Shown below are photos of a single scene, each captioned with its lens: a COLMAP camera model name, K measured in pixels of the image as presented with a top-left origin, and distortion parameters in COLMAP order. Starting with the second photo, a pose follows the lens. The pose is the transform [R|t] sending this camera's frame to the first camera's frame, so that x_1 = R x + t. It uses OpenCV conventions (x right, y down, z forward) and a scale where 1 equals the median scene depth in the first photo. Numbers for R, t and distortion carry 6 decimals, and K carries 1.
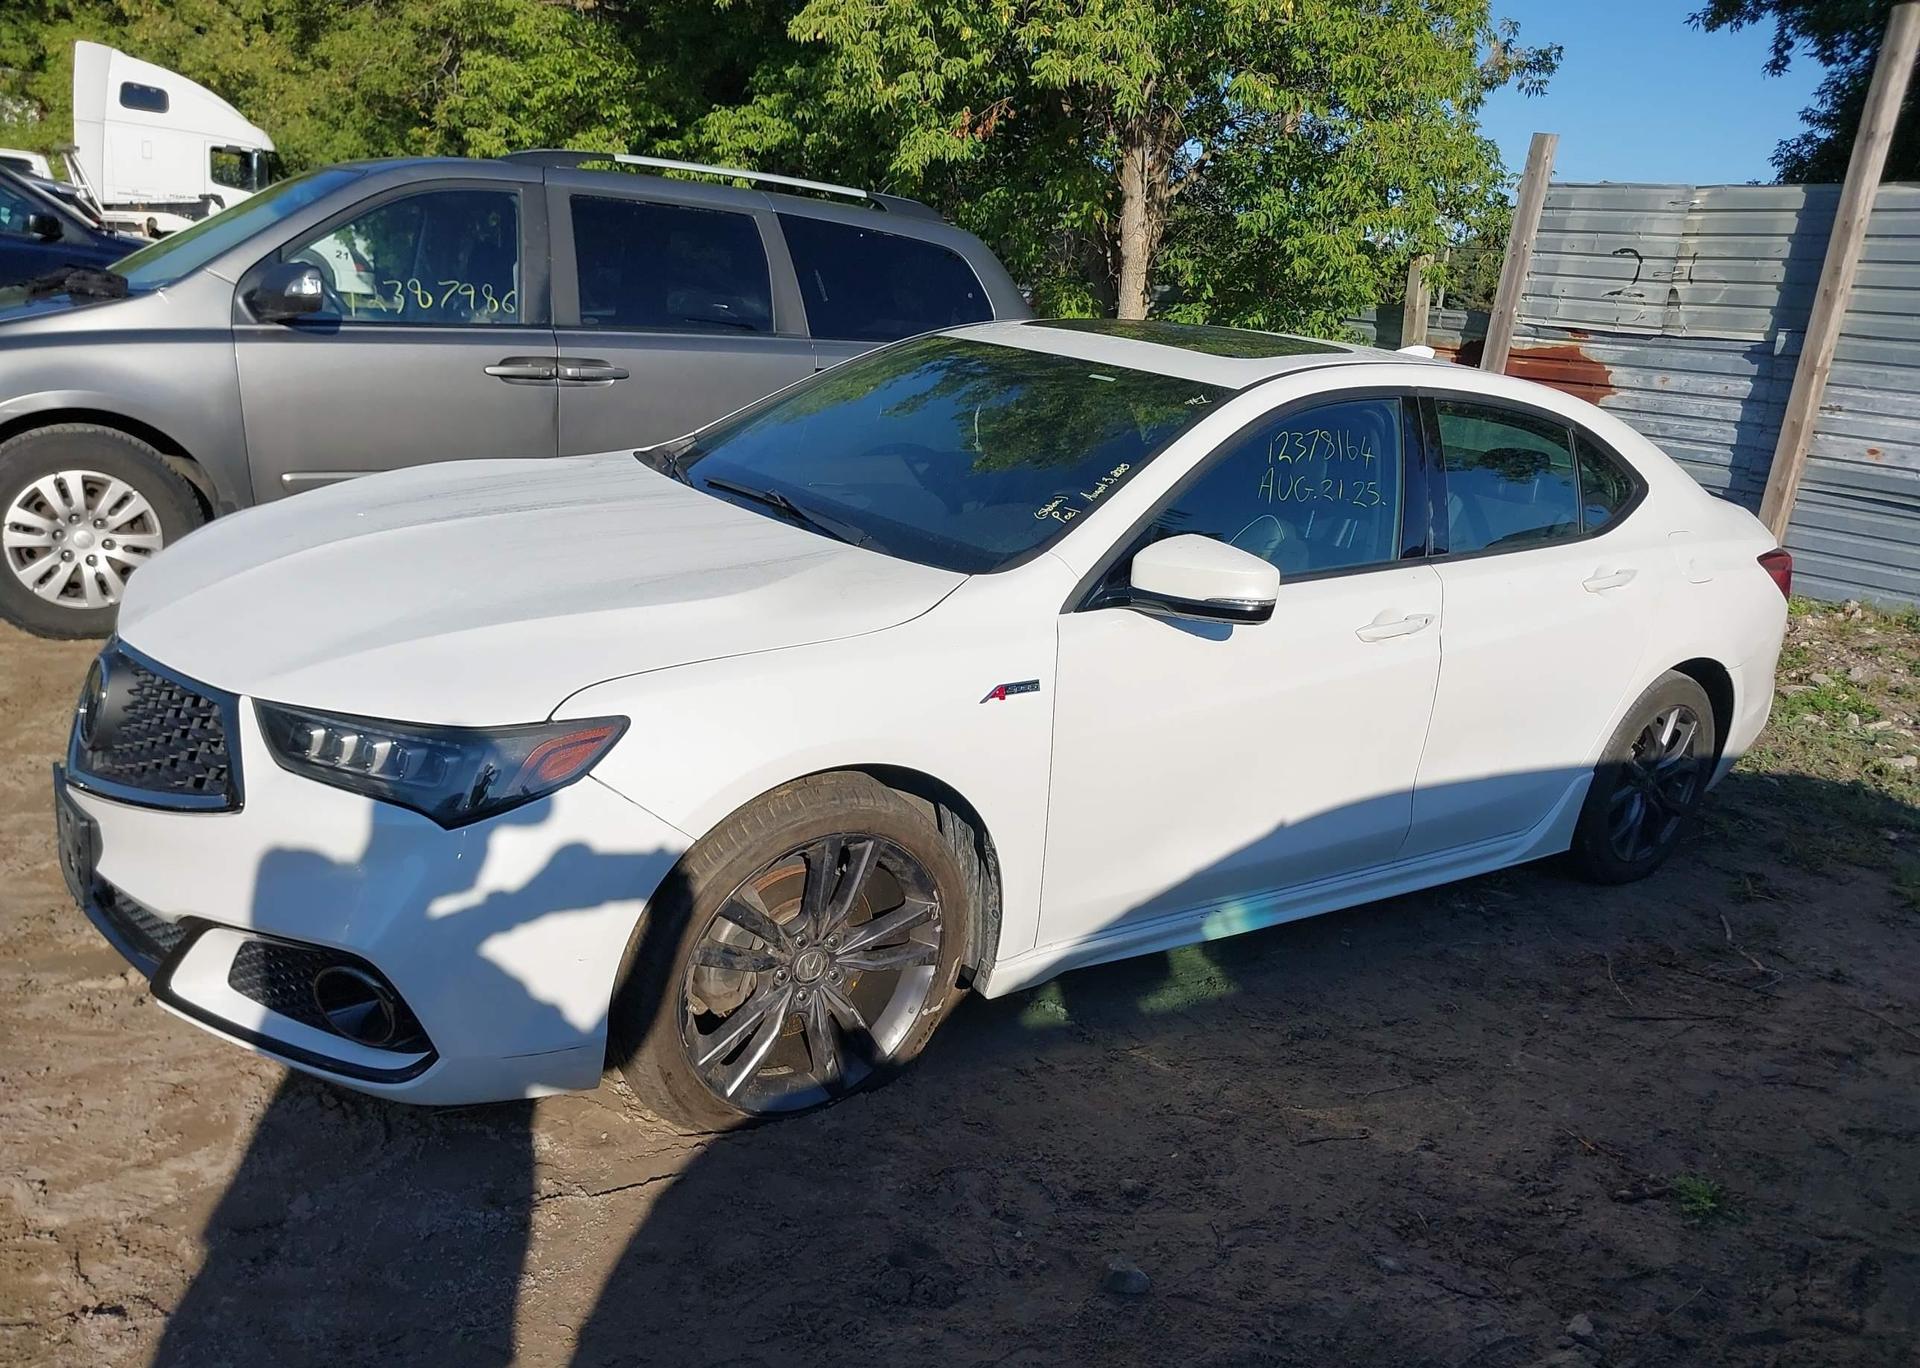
lens RADIAL K [[1501.6, 0, 960.0], [0, 1501.6, 684.0], [0, 0, 1]] dist [0.001890, 0.005559]
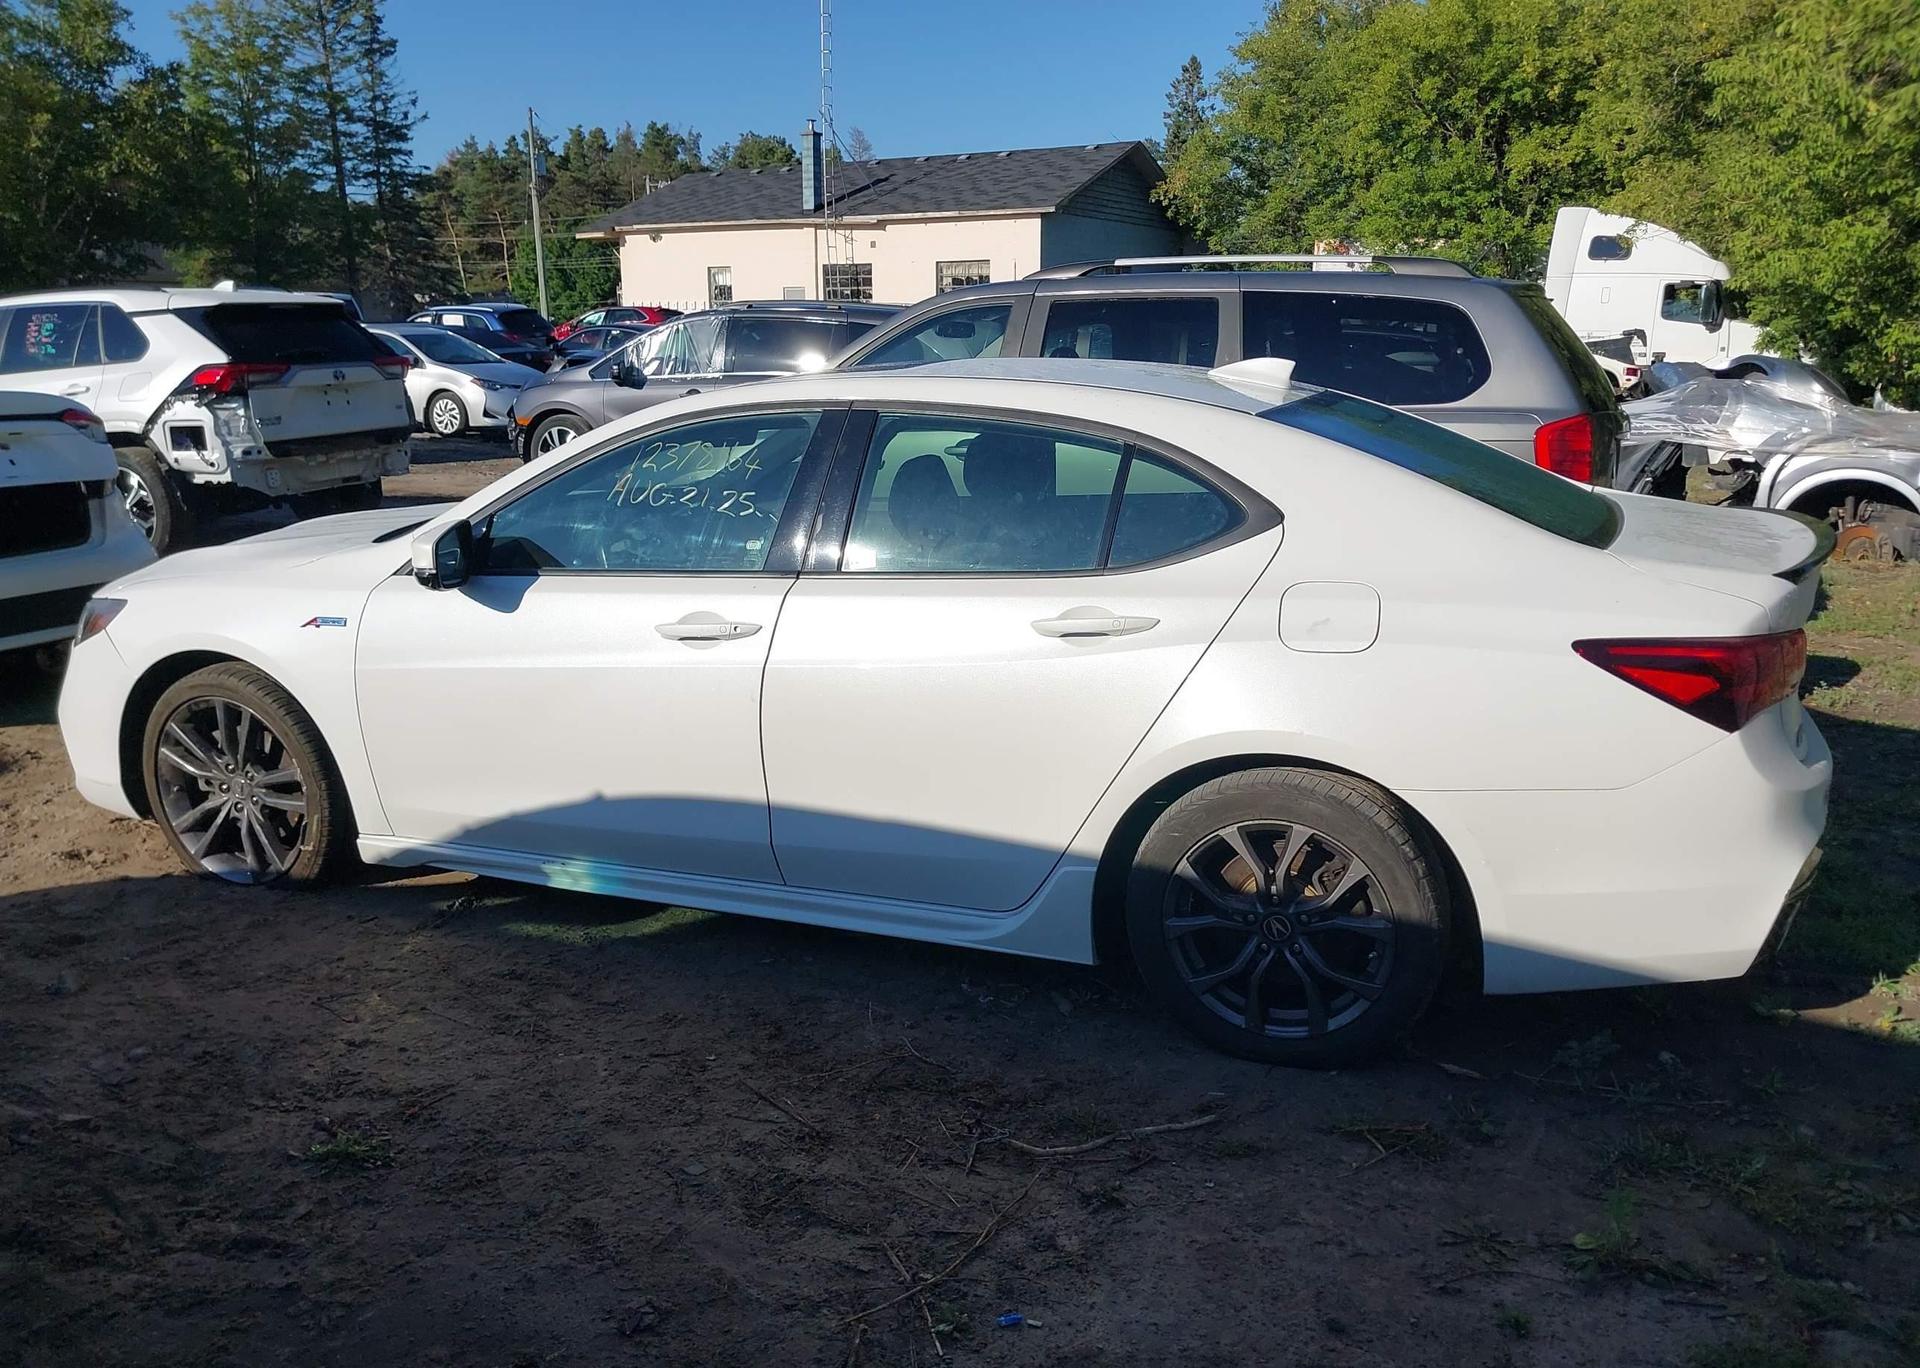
lens RADIAL K [[1501.6, 0, 960.0], [0, 1501.6, 684.0], [0, 0, 1]] dist [0.001890, 0.005559]
pose [[0.528857, 0.087241, -0.844215, 0.819095], [-0.164189, 0.986428, -0.000919, -0.018652], [0.832678, 0.139097, 0.536003, 0.405820]]
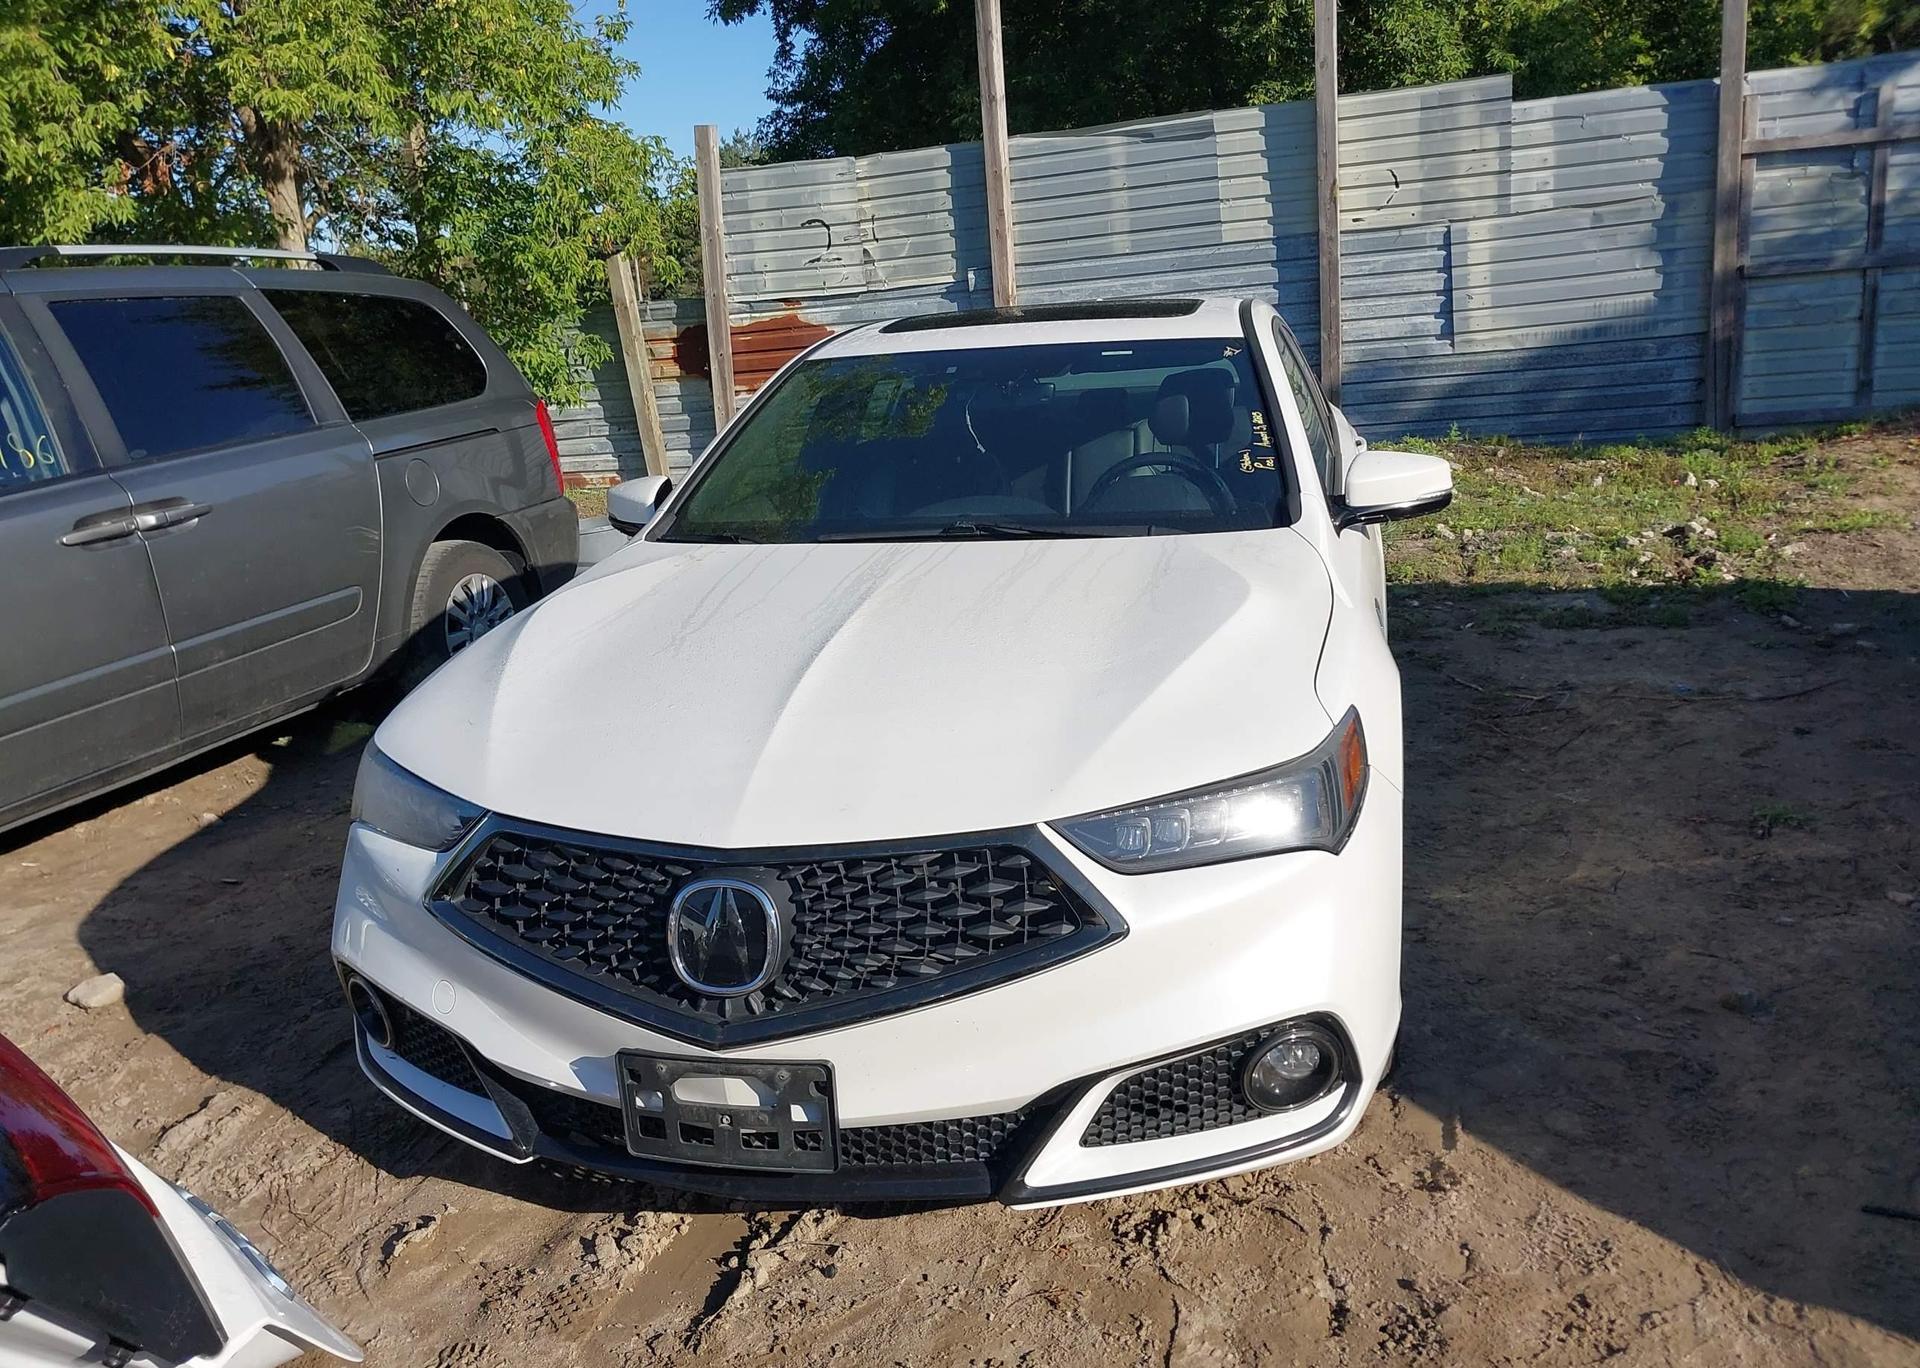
lens RADIAL K [[1505.8, 0, 995.7], [0, 1505.8, 683.2], [0, 0, 1]] dist [0.012847, -0.031361]
pose [[0.761234, -0.305666, 0.571919, -0.440256], [0.308739, 0.946403, 0.094875, -0.072413], [-0.570266, 0.104351, 0.814805, 0.133323]]
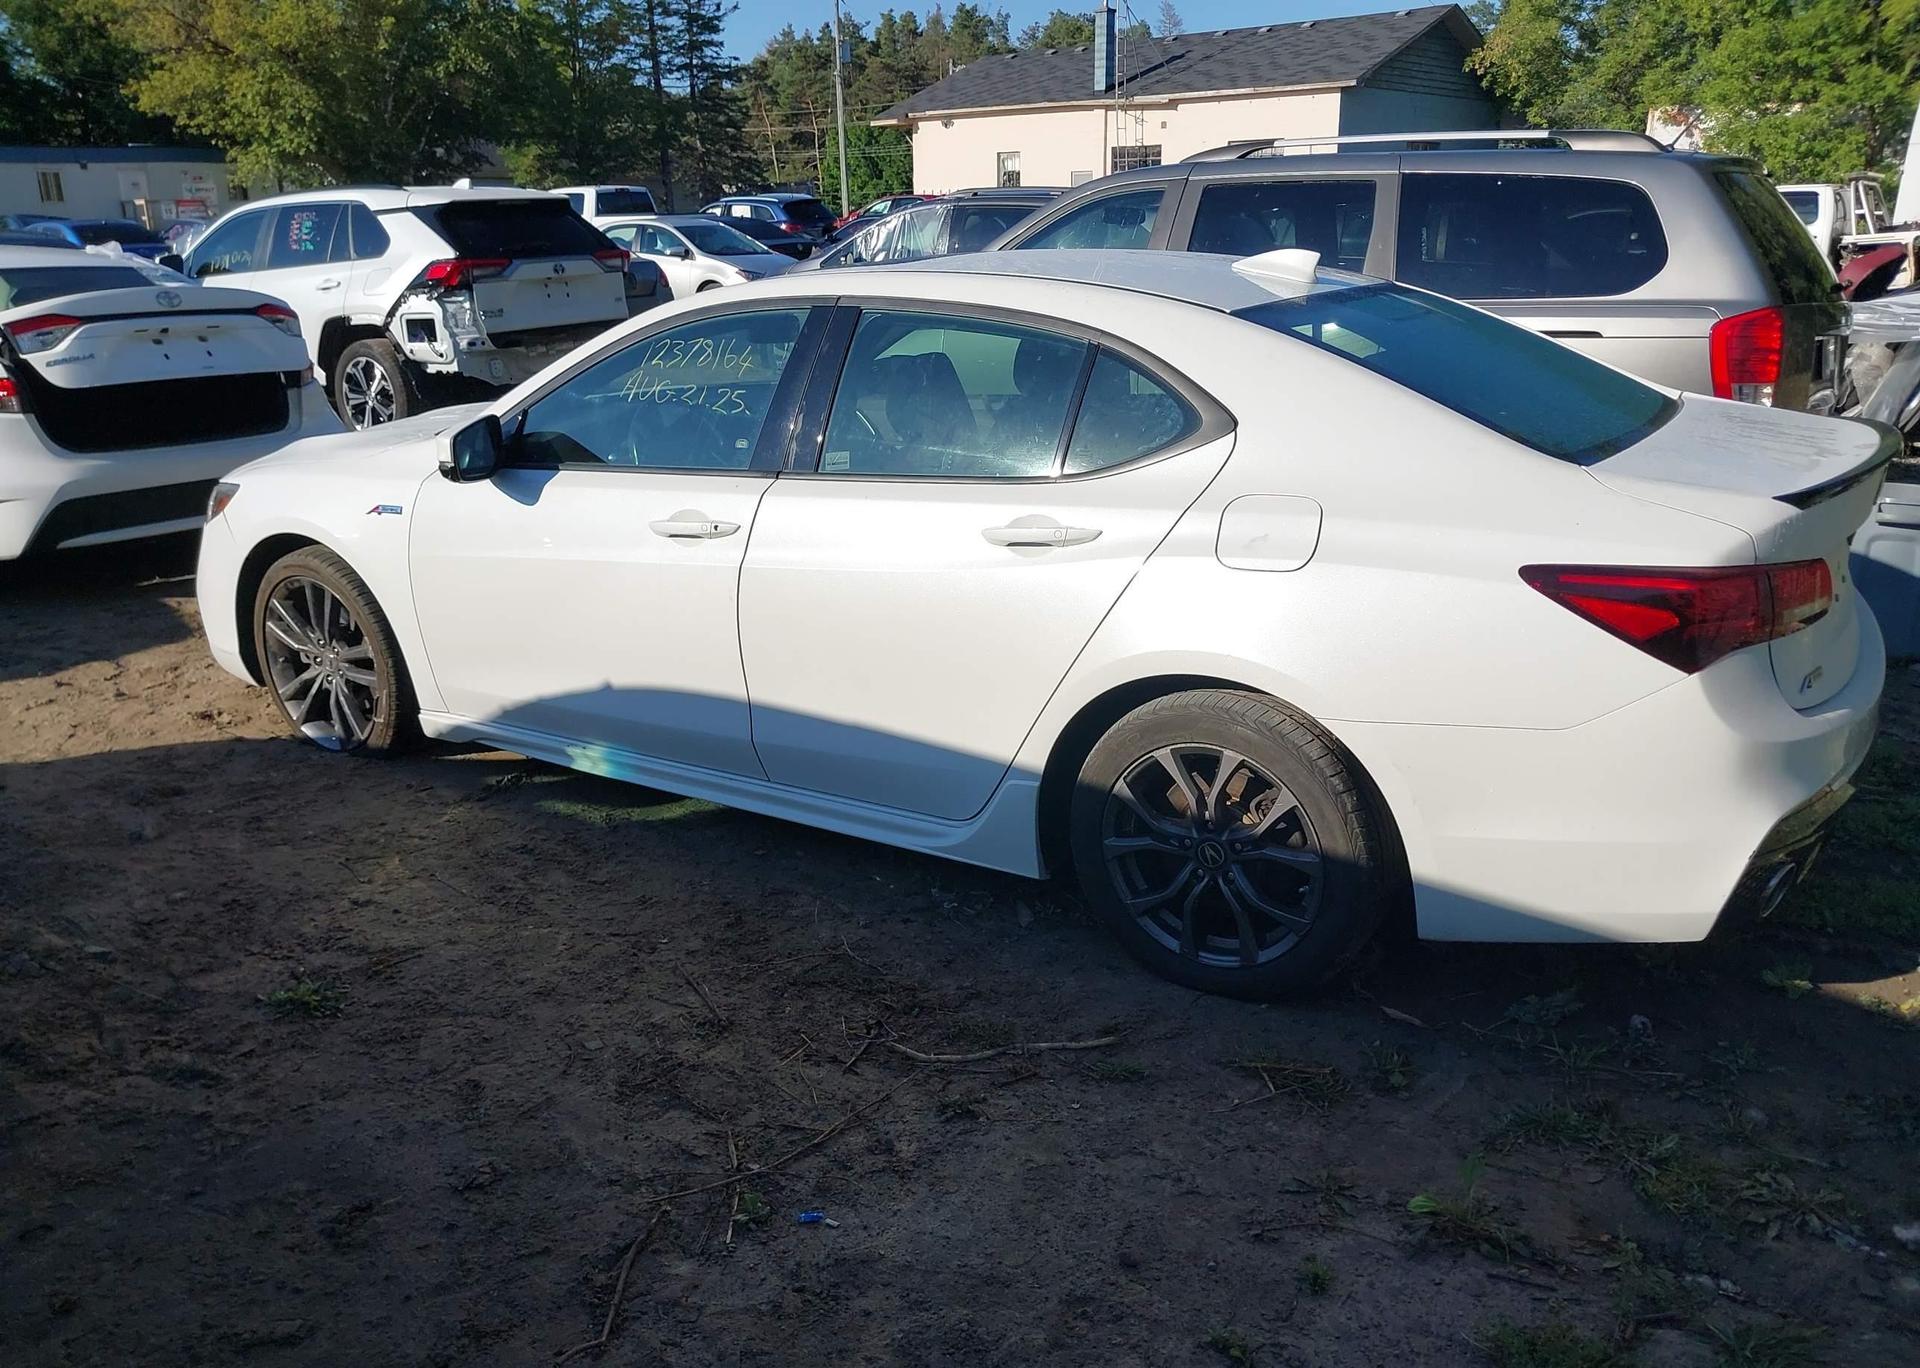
lens RADIAL K [[1501.6, 0, 960.0], [0, 1501.6, 684.0], [0, 0, 1]] dist [0.001890, 0.005559]
pose [[0.355436, 0.167208, -0.919623, 0.874940], [-0.193103, 0.975780, 0.102784, -0.048686], [0.914536, 0.141049, 0.379115, 0.529054]]
